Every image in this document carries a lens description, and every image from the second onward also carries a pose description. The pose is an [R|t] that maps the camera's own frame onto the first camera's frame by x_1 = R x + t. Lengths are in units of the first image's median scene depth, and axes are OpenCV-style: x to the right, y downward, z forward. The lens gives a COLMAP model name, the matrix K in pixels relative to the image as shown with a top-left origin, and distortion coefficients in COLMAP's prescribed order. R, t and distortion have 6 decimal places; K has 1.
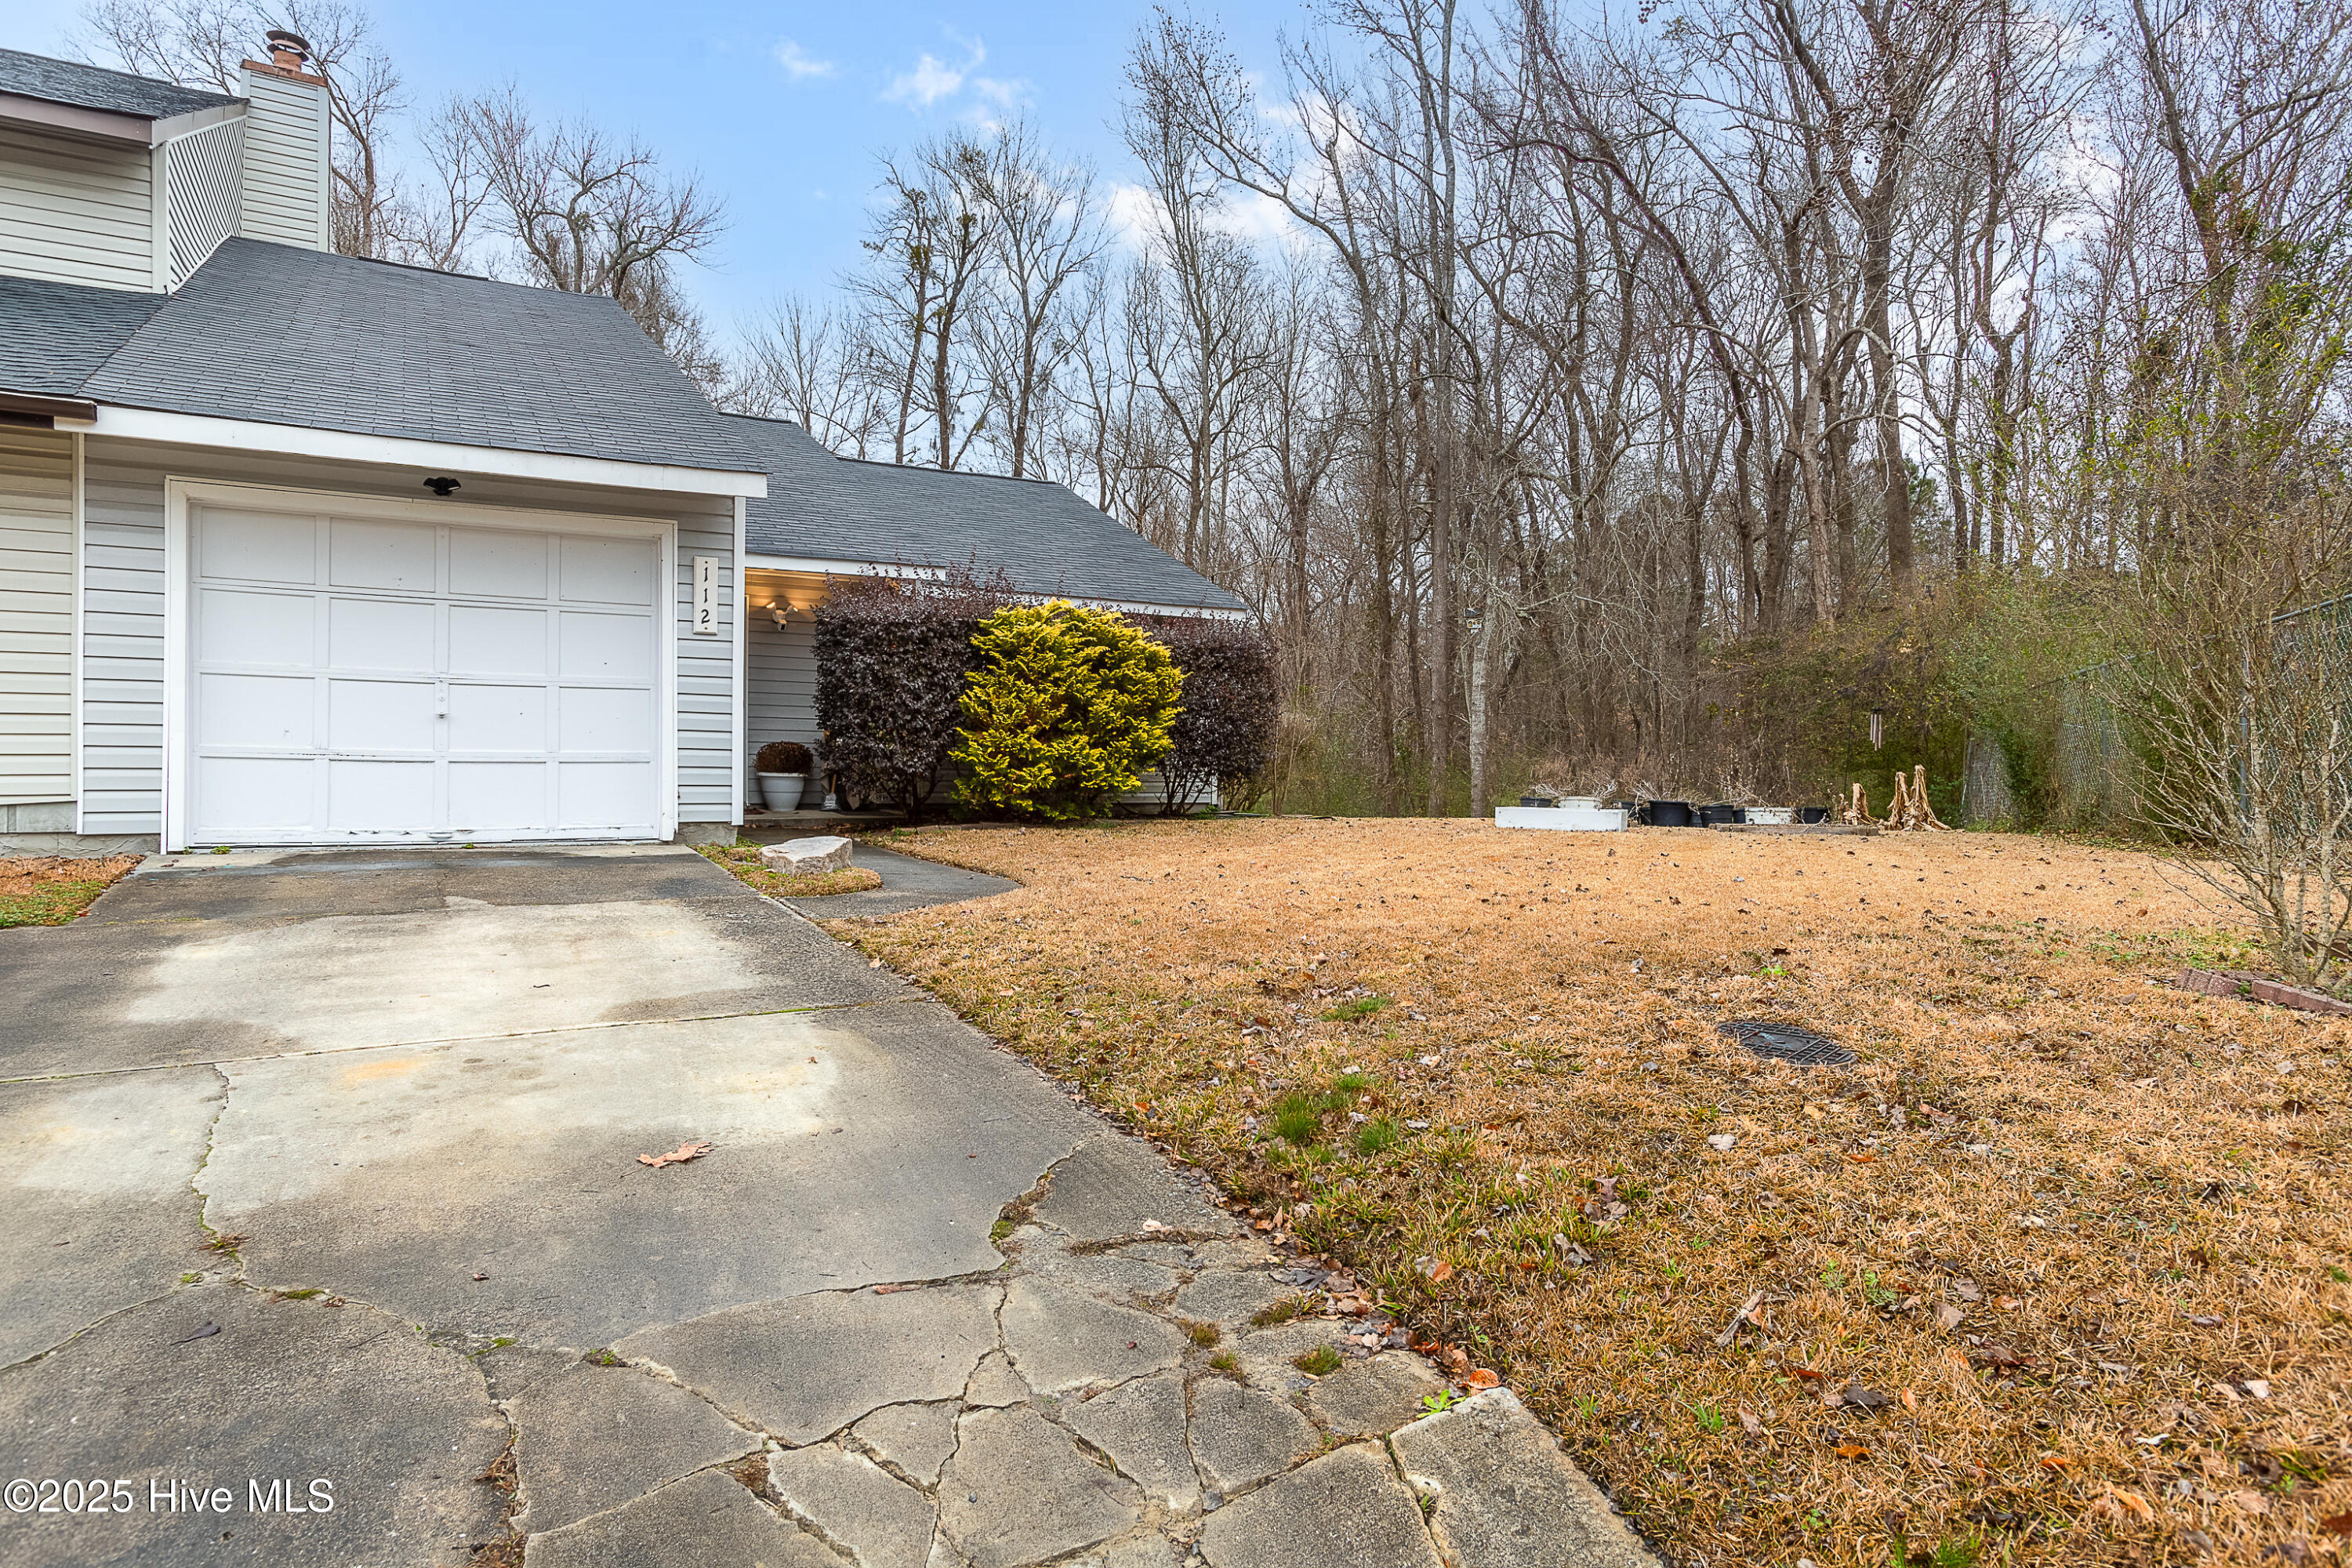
lens RADIAL K [[1395.1, 0, 1176.1], [0, 1395.1, 745.8], [0, 0, 1]] dist [-0.001752, 0.019867]
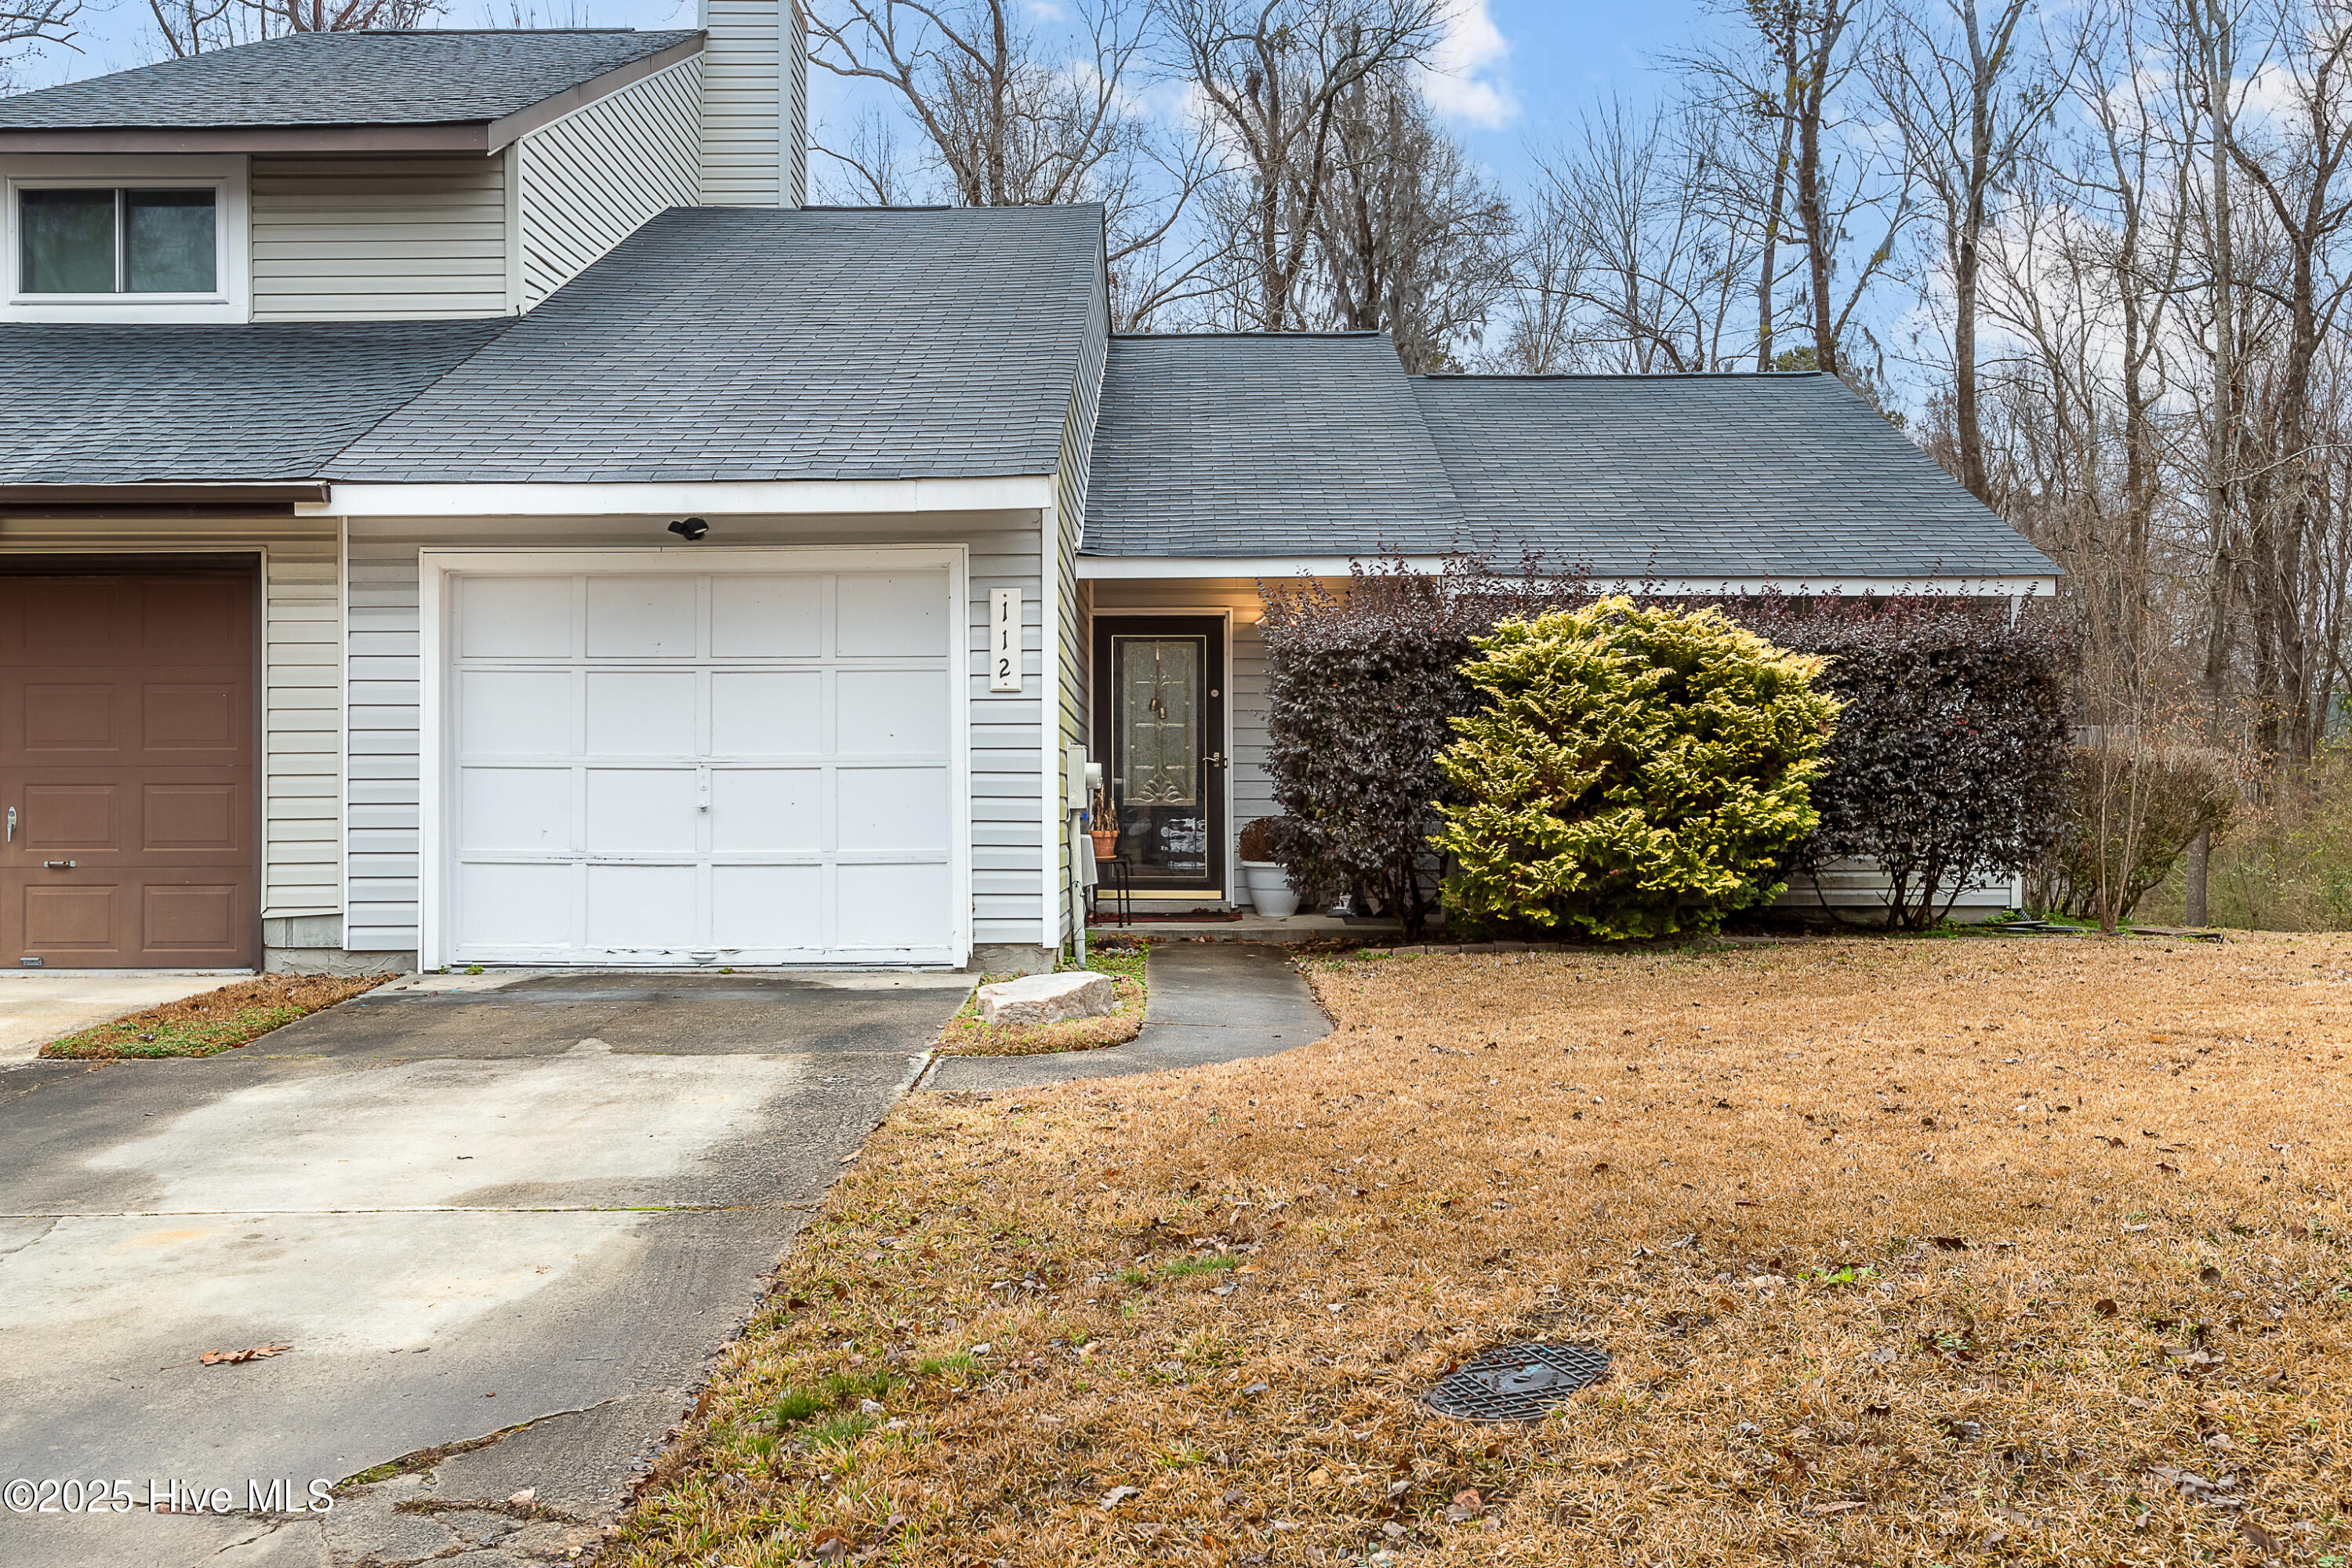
lens RADIAL K [[2257.8, 0, 1176.0], [0, 2257.8, 784.0], [0, 0, 1]] dist [0.006324, -0.004040]
pose [[0.864499, -0.014574, -0.502423, 0.281272], [0.017334, 0.999849, 0.000823, -0.024285], [0.502335, -0.009420, 0.864622, -0.000159]]
